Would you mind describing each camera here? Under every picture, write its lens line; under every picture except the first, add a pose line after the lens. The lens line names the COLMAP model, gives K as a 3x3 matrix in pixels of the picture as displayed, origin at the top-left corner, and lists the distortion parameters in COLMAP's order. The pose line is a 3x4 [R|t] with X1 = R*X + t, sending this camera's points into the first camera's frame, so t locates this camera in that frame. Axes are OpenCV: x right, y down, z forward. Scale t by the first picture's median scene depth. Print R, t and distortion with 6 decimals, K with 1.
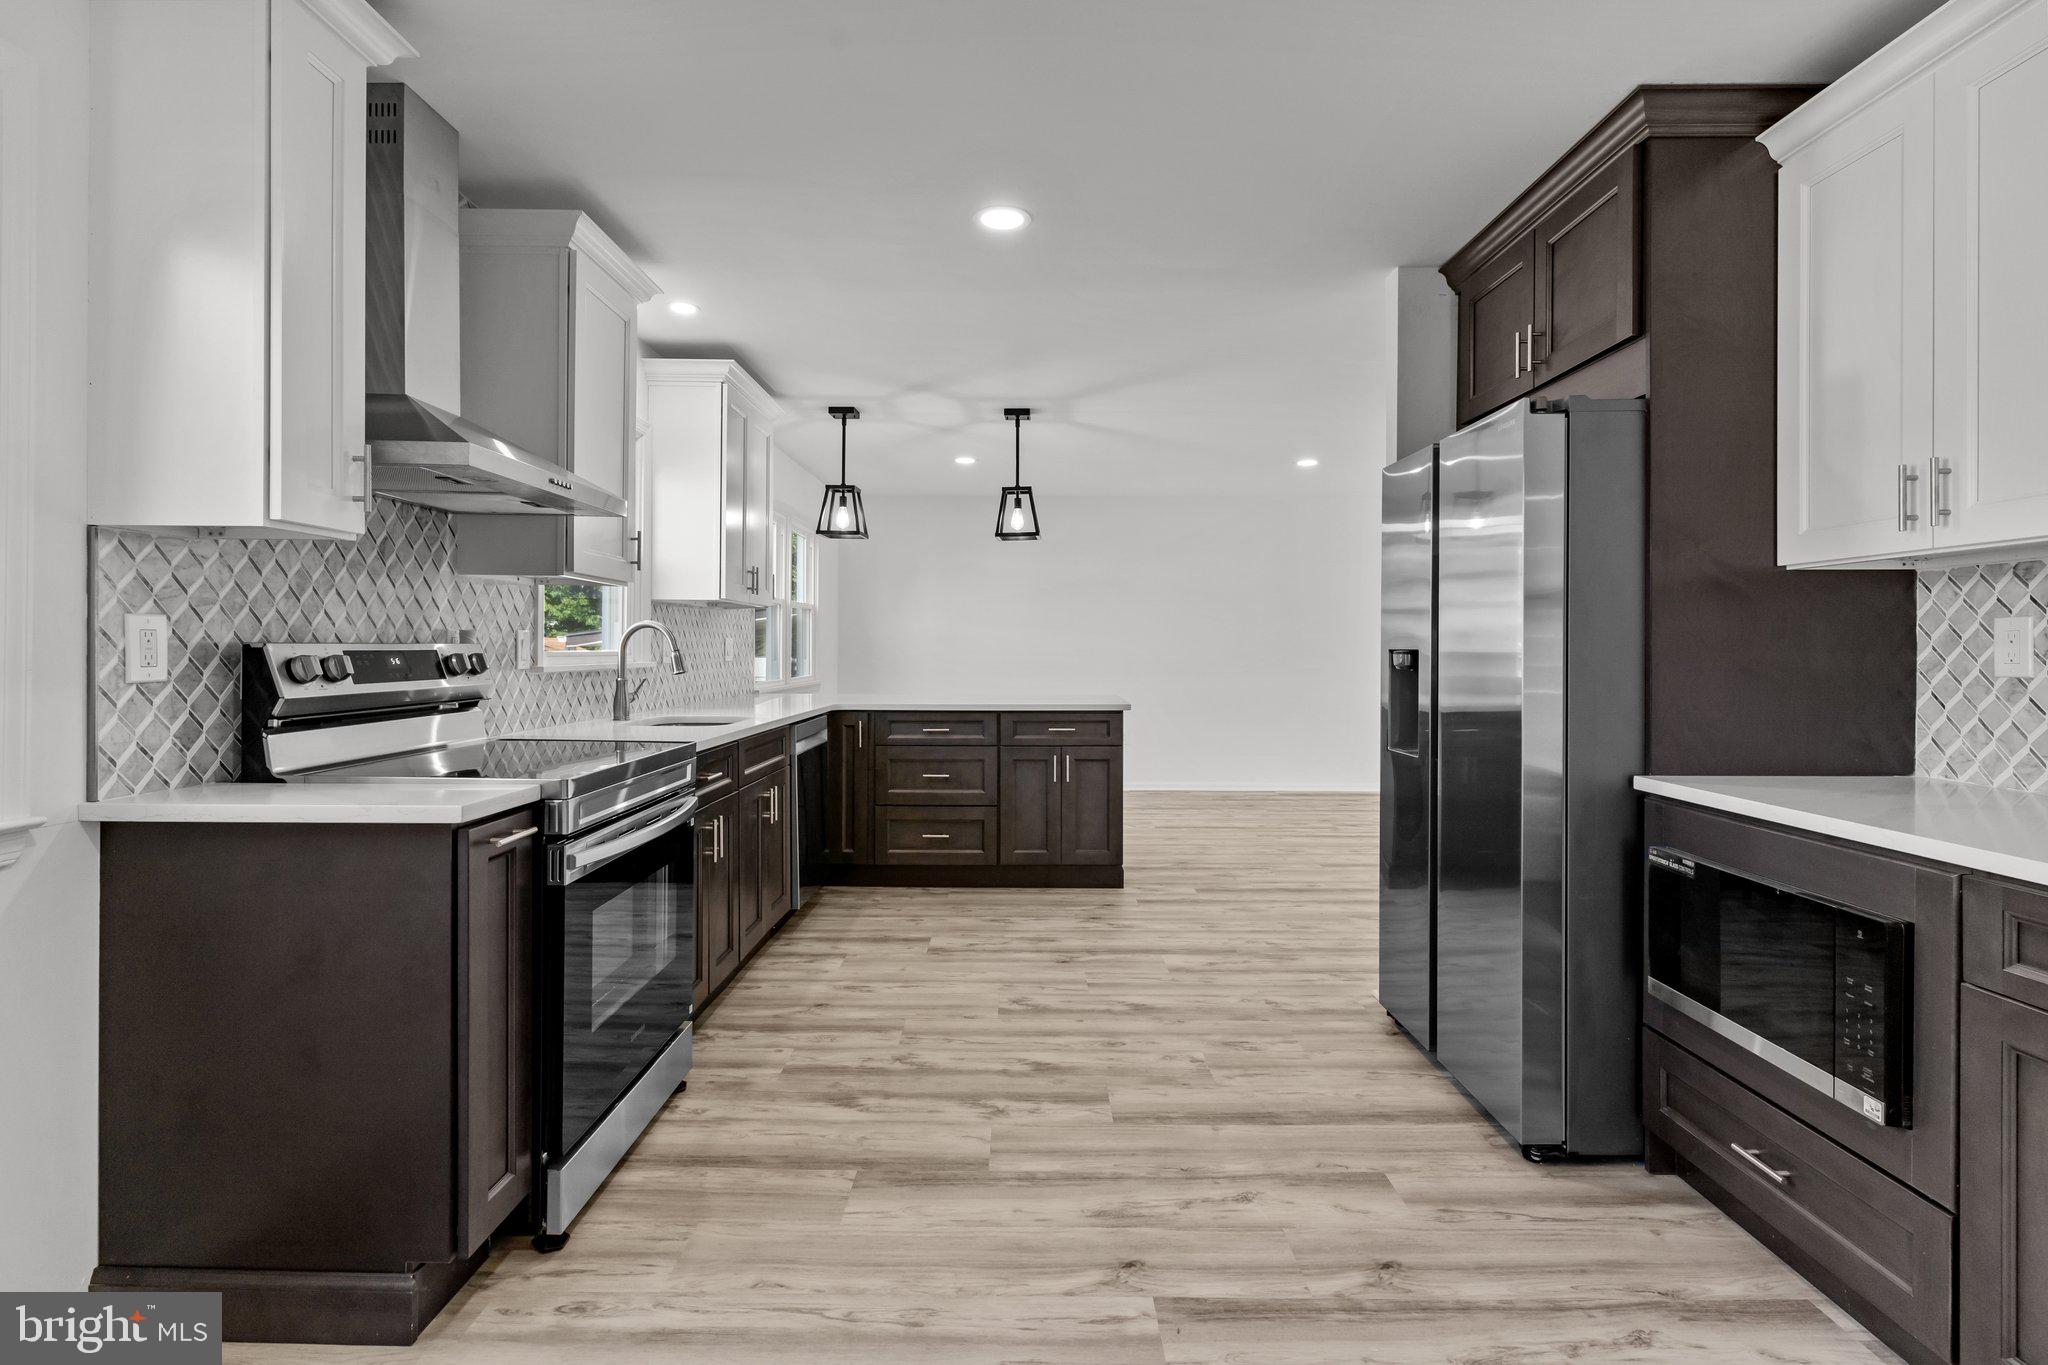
lens RADIAL K [[978.2, 0, 1028.6], [0, 978.2, 660.3], [0, 0, 1]] dist [0.003210, -0.001277]
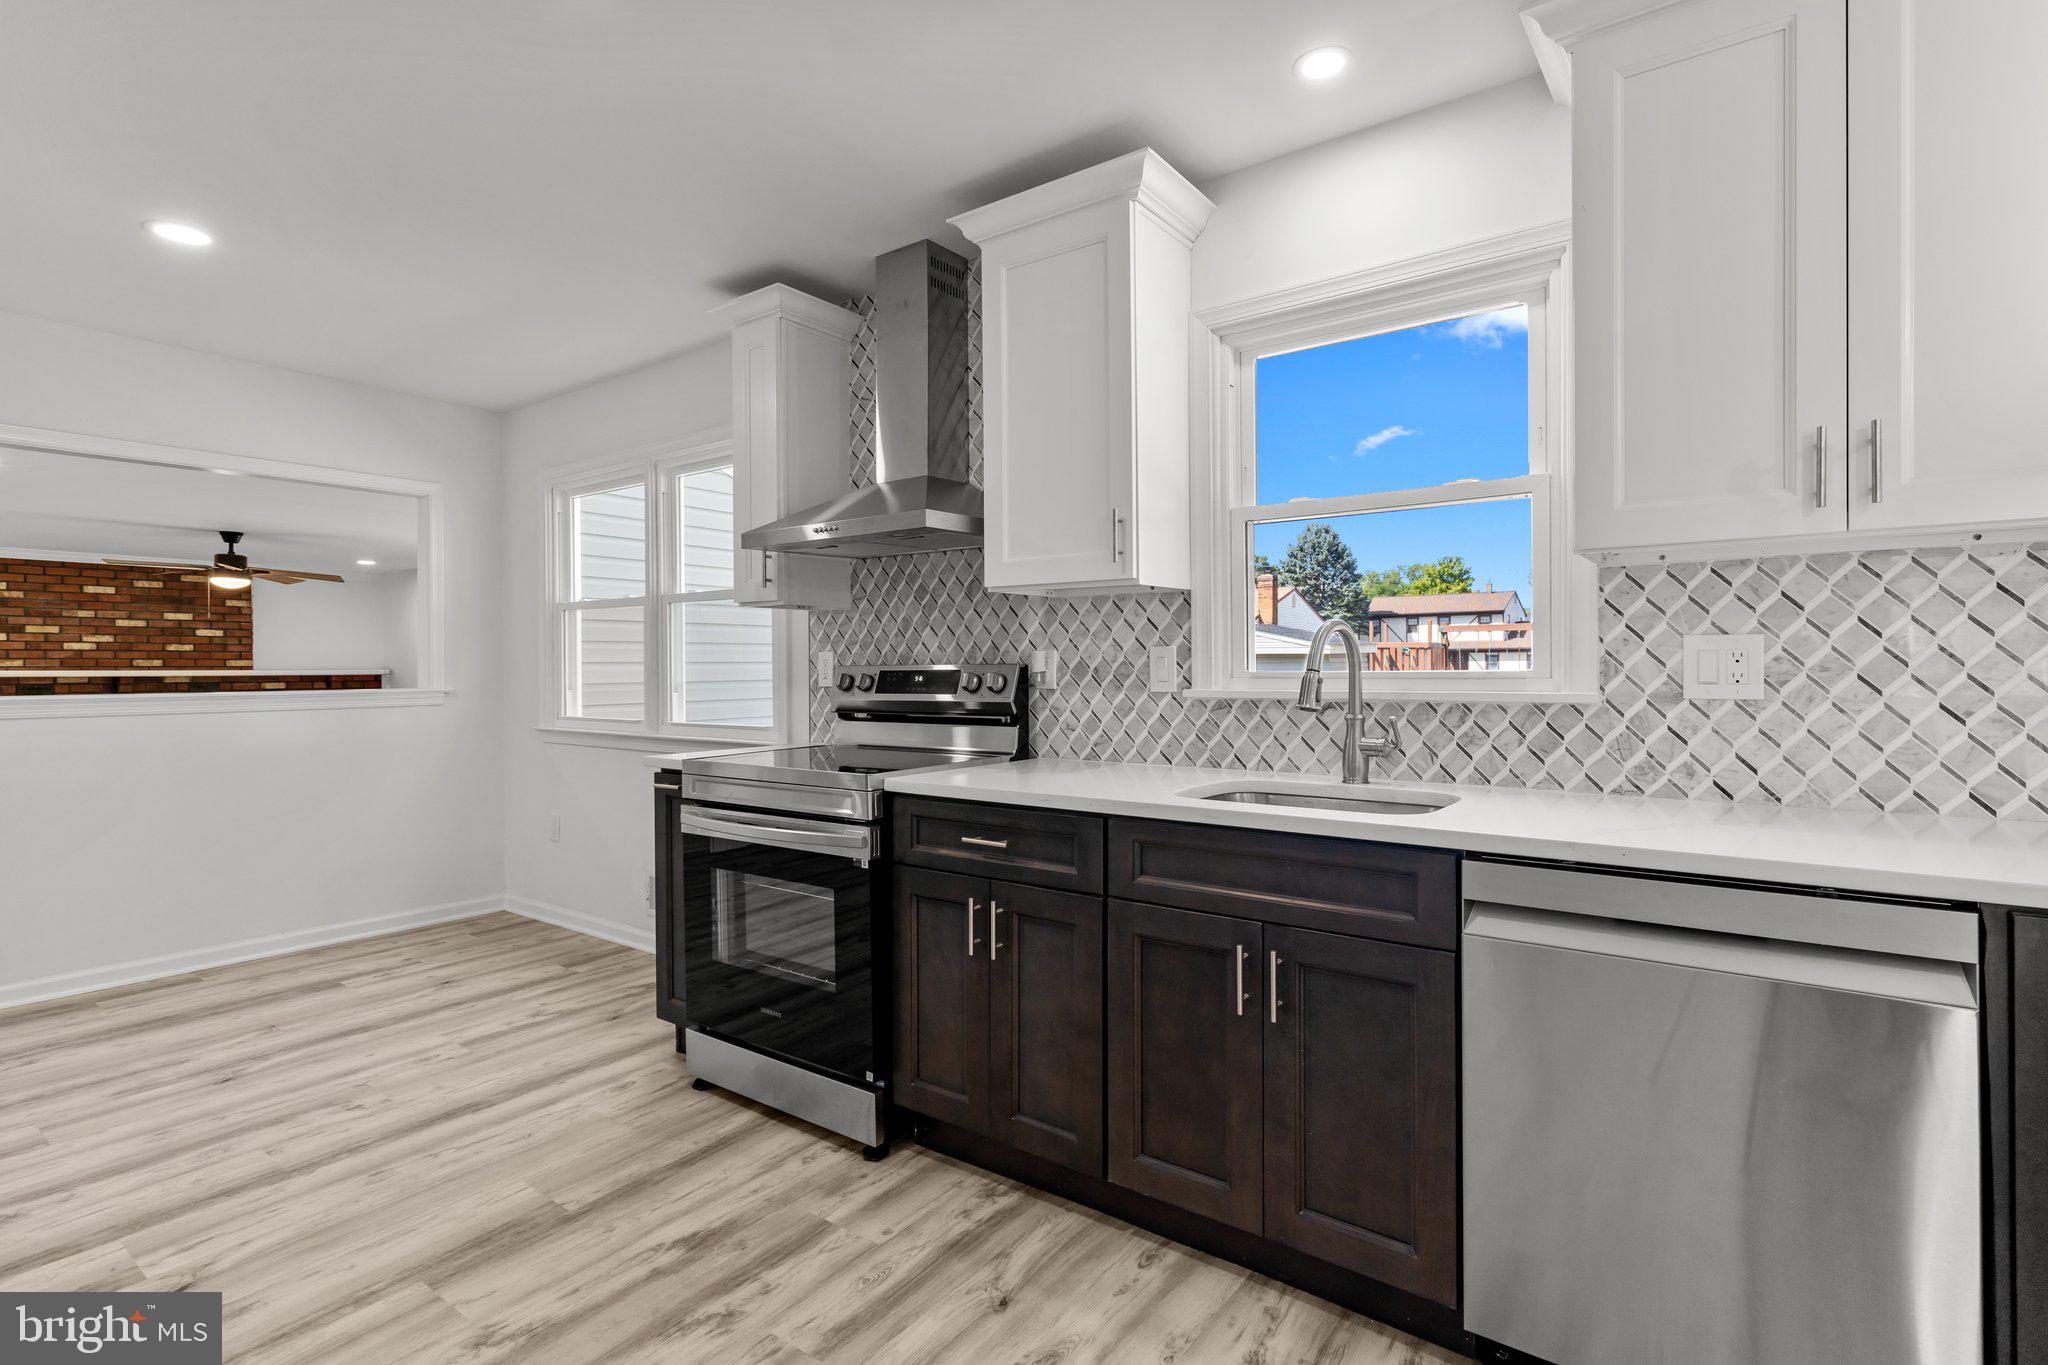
lens RADIAL K [[978.2, 0, 1022.2], [0, 978.2, 671.6], [0, 0, 1]] dist [0.003210, -0.001277]
pose [[-0.598971, 0.002702, -0.800766, 0.292747], [-0.006334, 0.999947, 0.008112, -0.018012], [0.800746, 0.009931, -0.598922, 1.716723]]
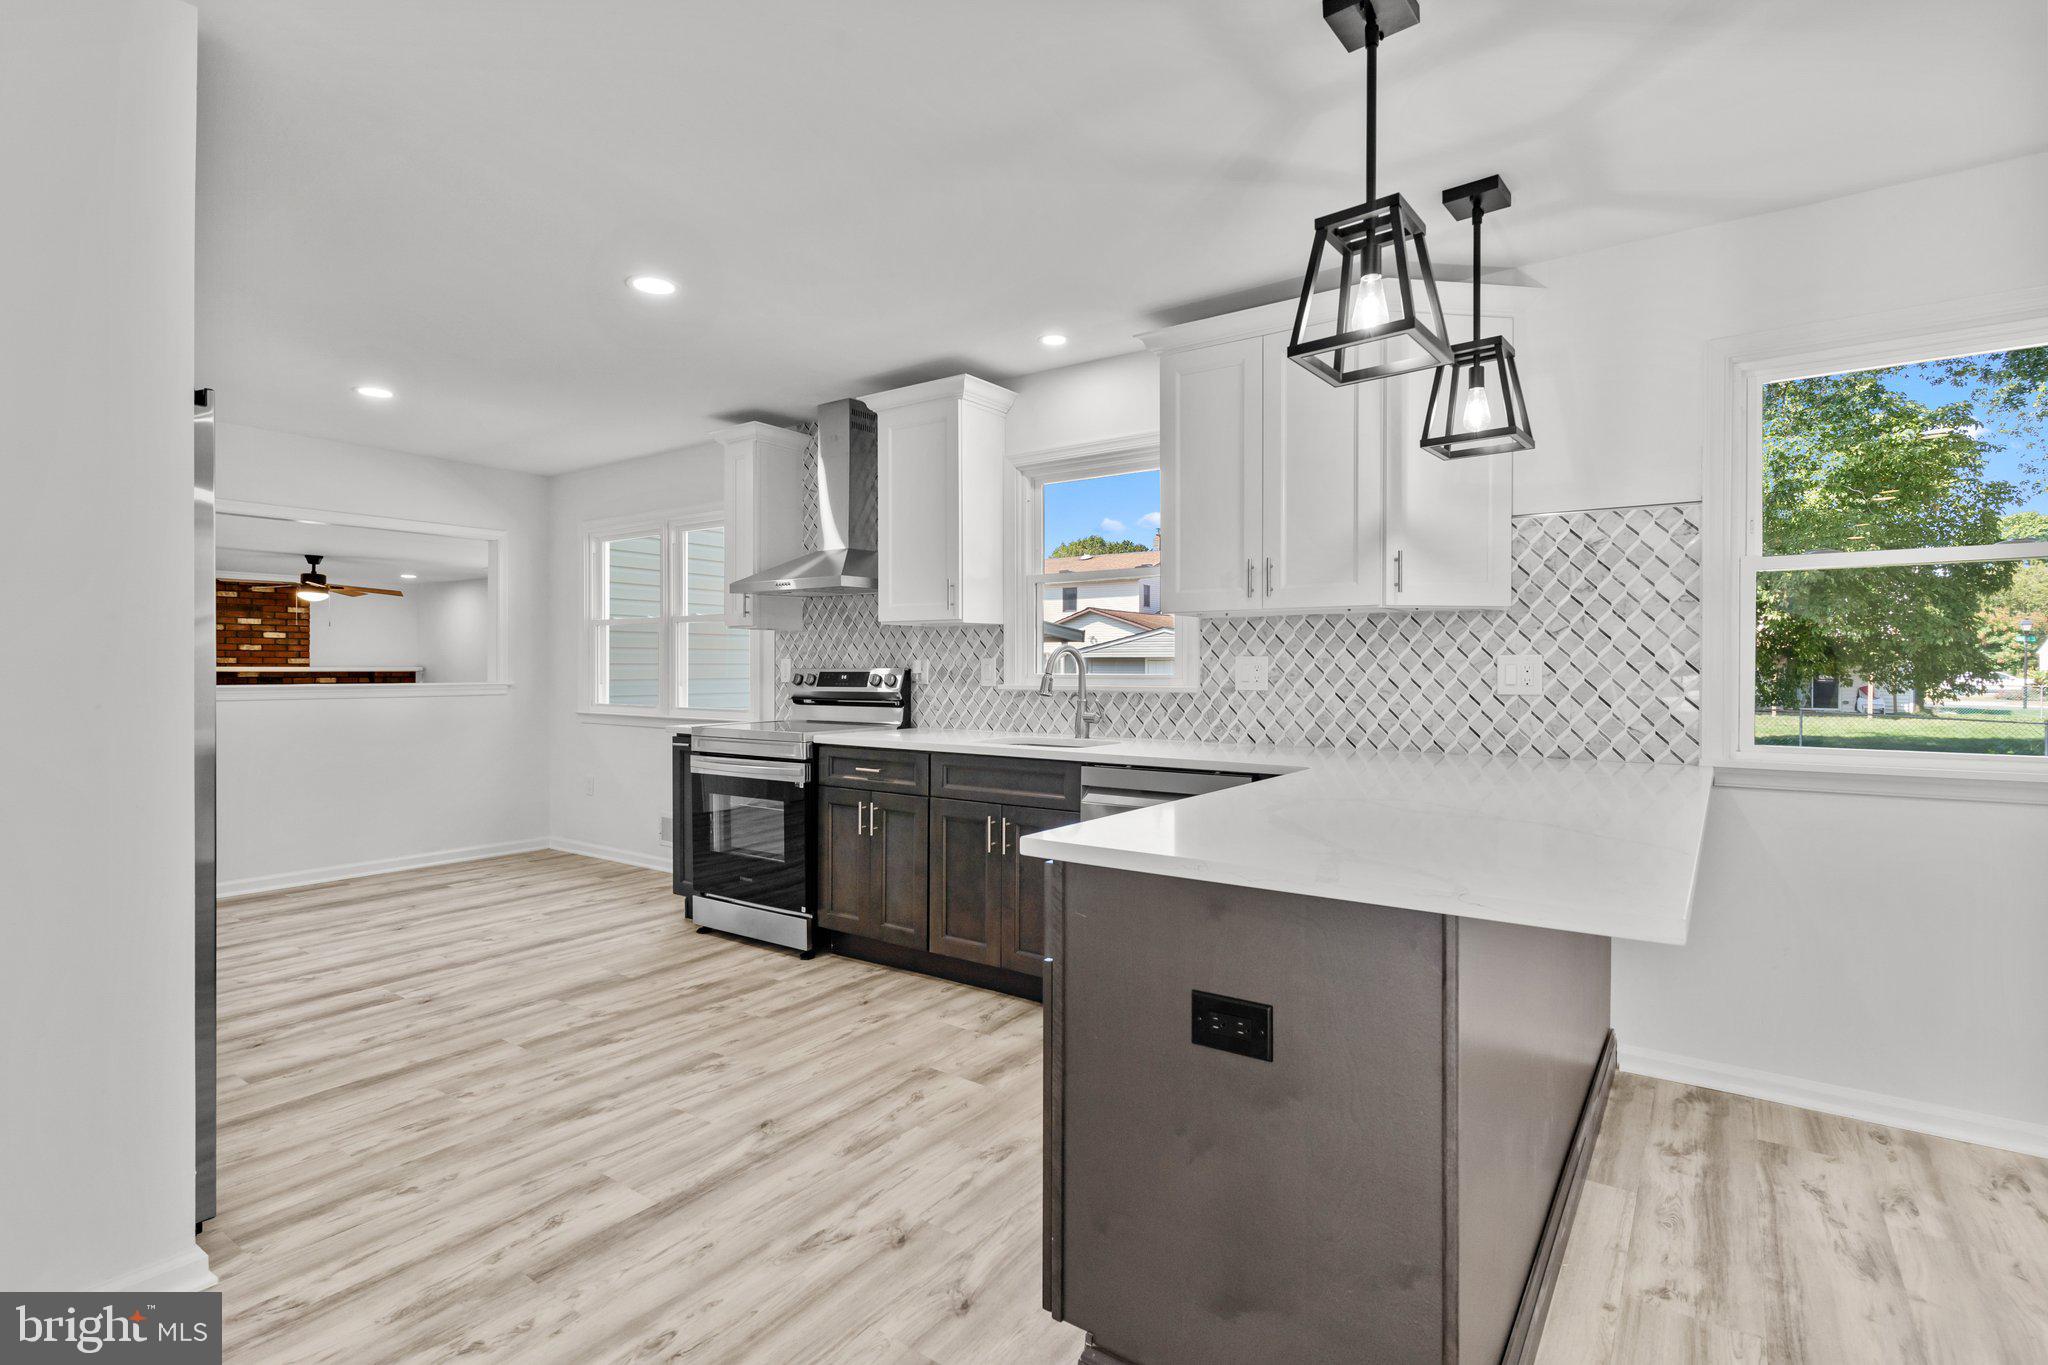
lens RADIAL K [[978.2, 0, 1021.6], [0, 978.2, 675.3], [0, 0, 1]] dist [0.003210, -0.001277]
pose [[-0.587765, 0.001032, -0.809031, 0.710956], [-0.013262, 0.999853, 0.010910, -0.026953], [0.808923, 0.017142, -0.587665, 2.258850]]
